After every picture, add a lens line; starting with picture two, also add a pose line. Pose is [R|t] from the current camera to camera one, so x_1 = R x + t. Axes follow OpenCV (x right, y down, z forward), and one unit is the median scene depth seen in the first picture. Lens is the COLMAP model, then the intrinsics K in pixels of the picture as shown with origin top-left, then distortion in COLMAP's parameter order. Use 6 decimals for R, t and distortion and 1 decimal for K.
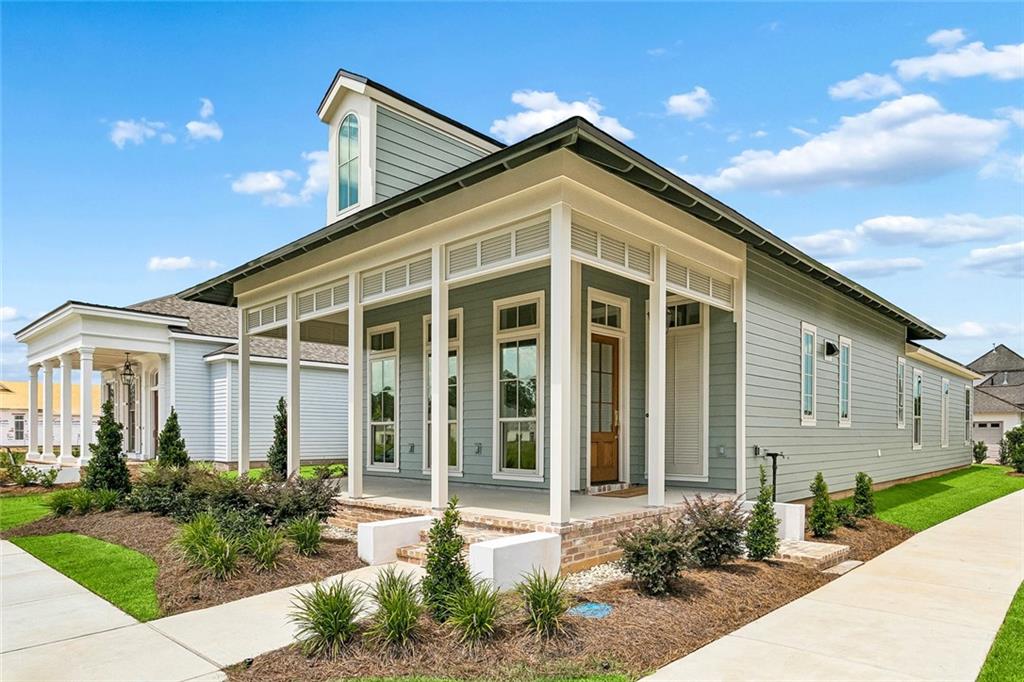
lens RADIAL K [[634.0, 0, 514.9], [0, 634.0, 435.5], [0, 0, 1]] dist [0.000561, 0.000561]
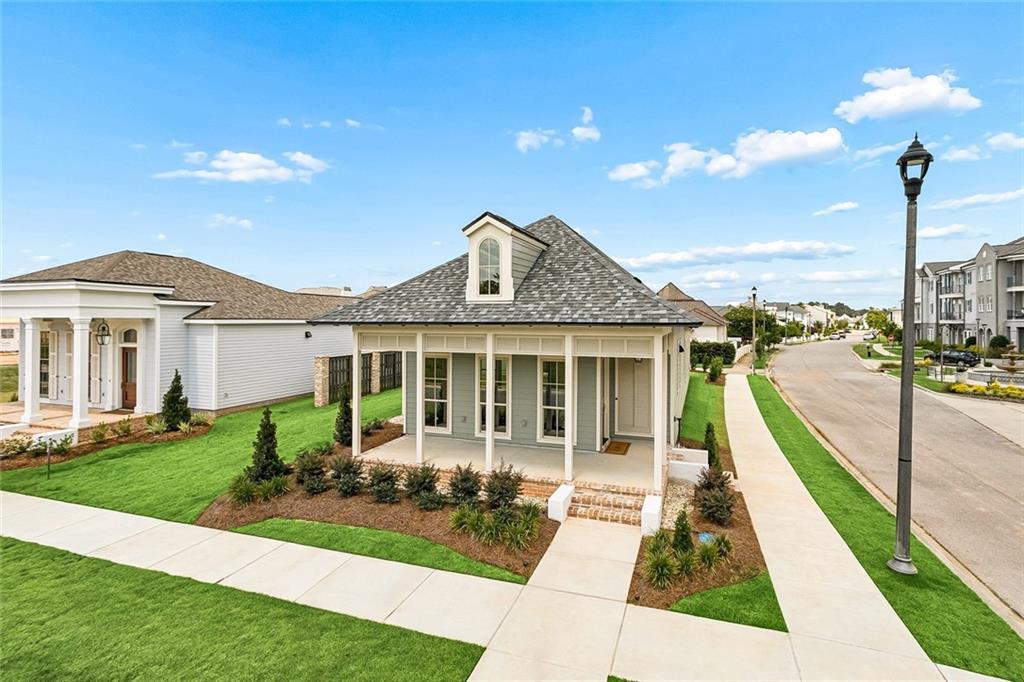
lens RADIAL K [[503.0, 0, 516.5], [0, 503.0, 313.0], [0, 0, 1]] dist [0.004458, 0.000001]
pose [[0.911458, 0.007754, 0.411321, -0.610906], [-0.004402, 0.999949, -0.009098, -0.250797], [-0.411371, 0.006482, 0.911445, -0.184133]]
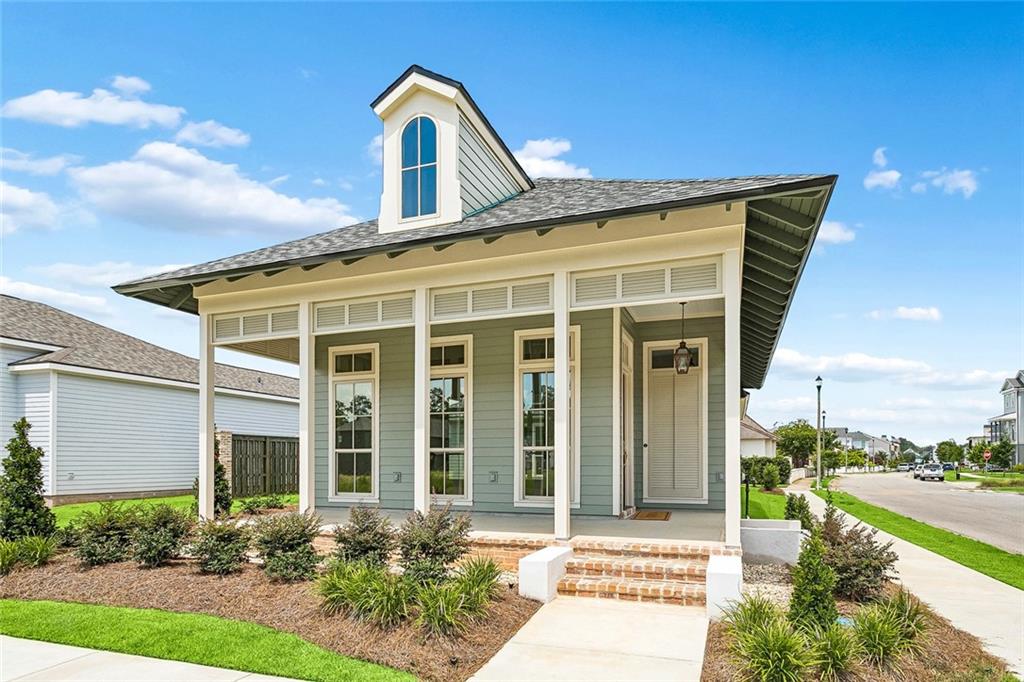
lens RADIAL K [[585.6, 0, 511.0], [0, 585.6, 452.9], [0, 0, 1]] dist [-0.002259, 0.001779]
pose [[0.917023, 0.005740, 0.398792, -0.395984], [0.000636, 0.999874, -0.015855, -0.002245], [-0.398833, 0.014793, 0.916904, 0.142896]]
